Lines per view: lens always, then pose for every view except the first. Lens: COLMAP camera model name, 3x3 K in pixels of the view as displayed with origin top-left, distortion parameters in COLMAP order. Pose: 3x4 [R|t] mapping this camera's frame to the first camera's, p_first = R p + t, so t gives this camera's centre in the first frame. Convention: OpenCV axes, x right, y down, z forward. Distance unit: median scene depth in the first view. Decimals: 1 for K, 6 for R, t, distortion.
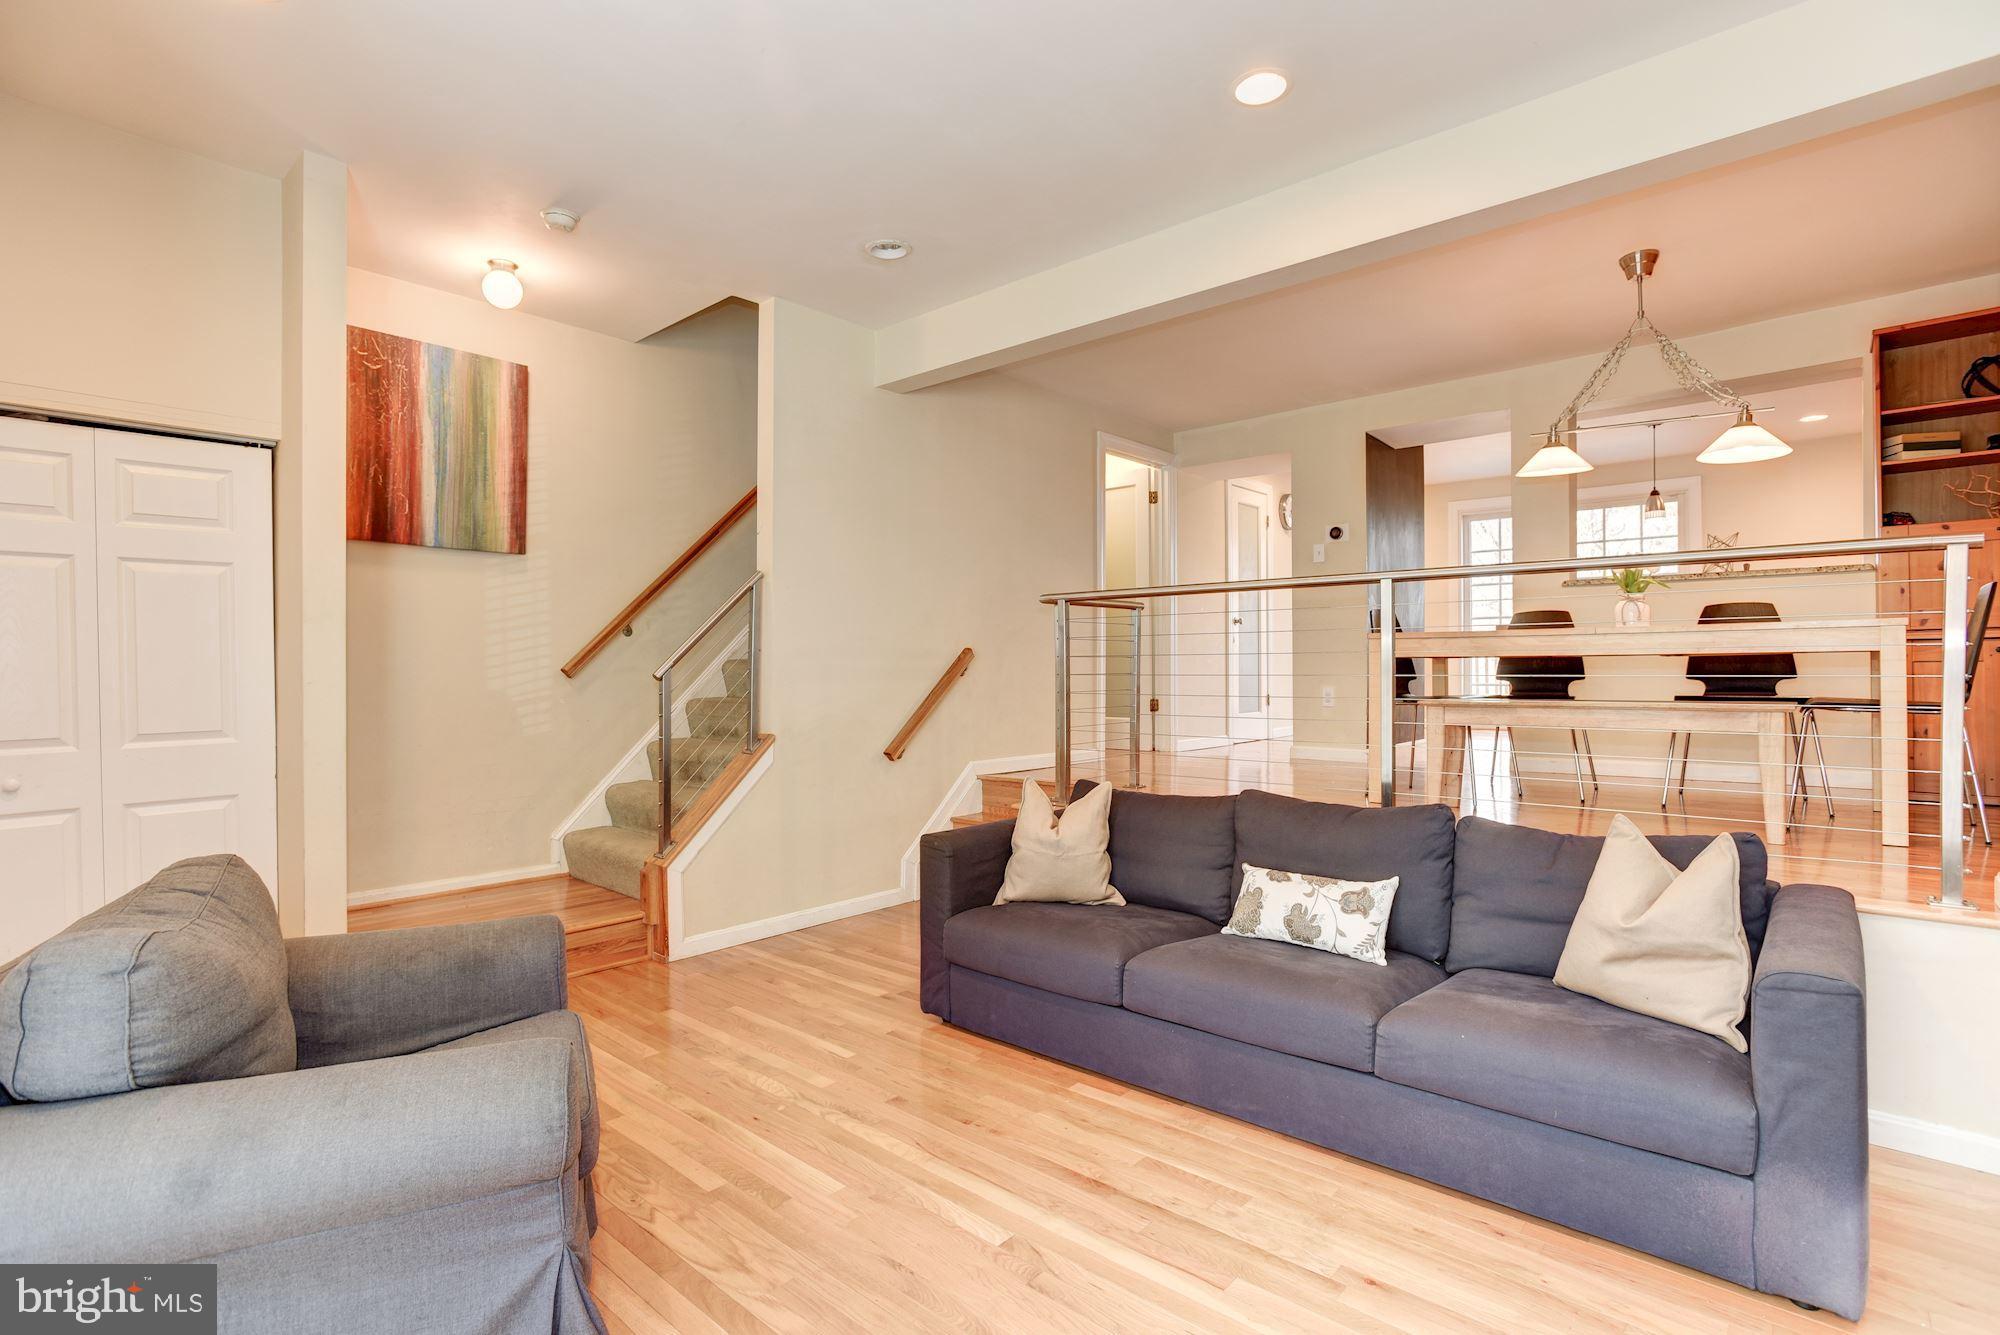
lens RADIAL K [[957.8, 0, 1000.0], [0, 957.8, 667.5], [0, 0, 1]] dist [-0.000494, 0.000025]
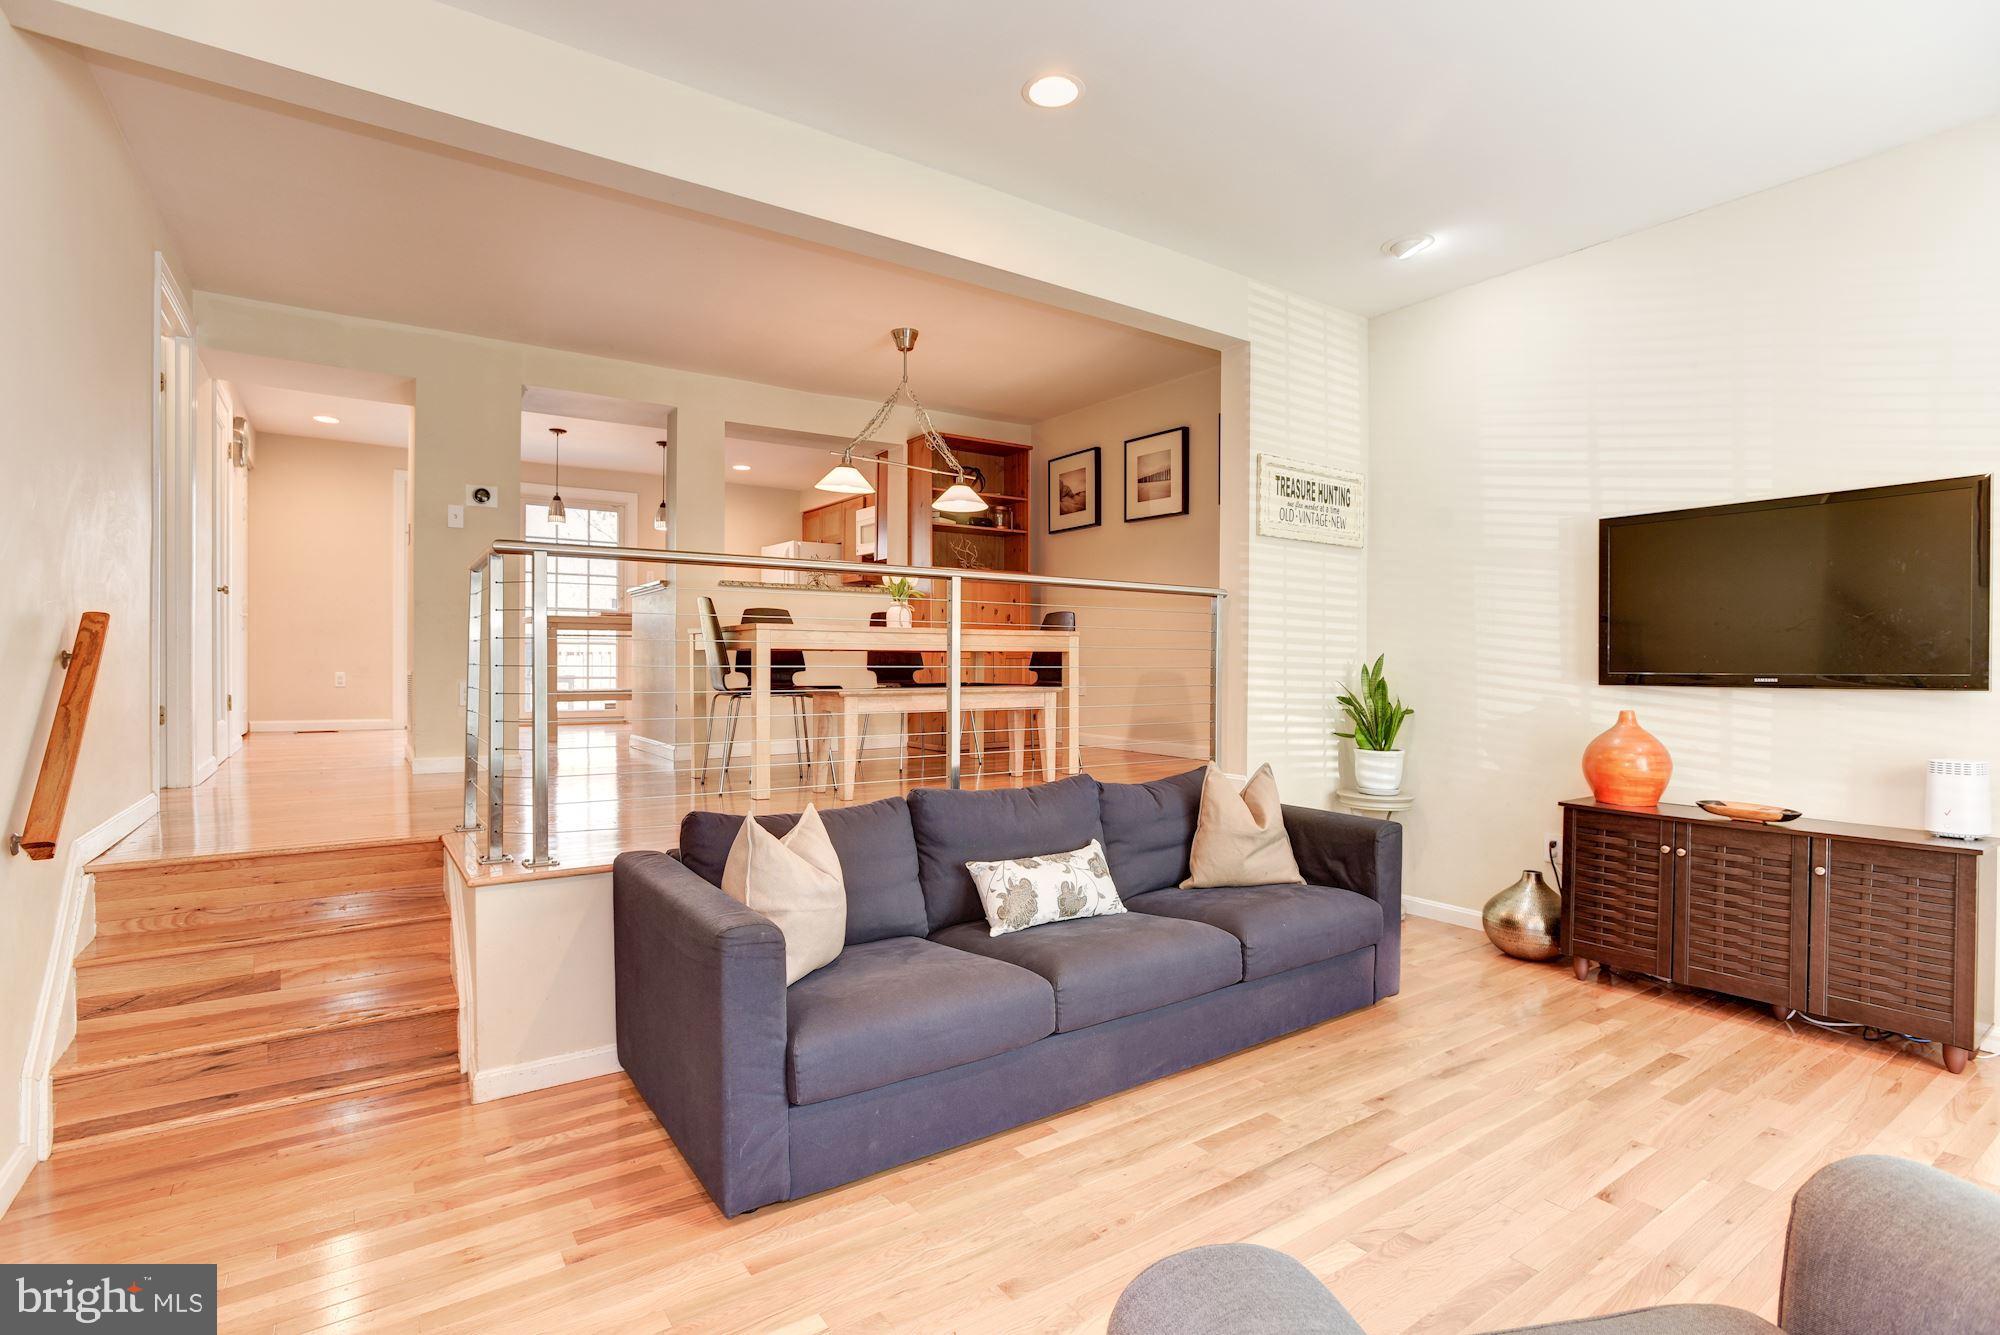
lens RADIAL K [[956.5, 0, 993.1], [0, 956.5, 674.9], [0, 0, 1]] dist [-0.025385, 0.000179]
pose [[0.246907, -0.009456, 0.968993, -0.659006], [-0.006224, 0.999916, 0.011344, 0.004714], [-0.969019, -0.008831, 0.246828, 0.732507]]
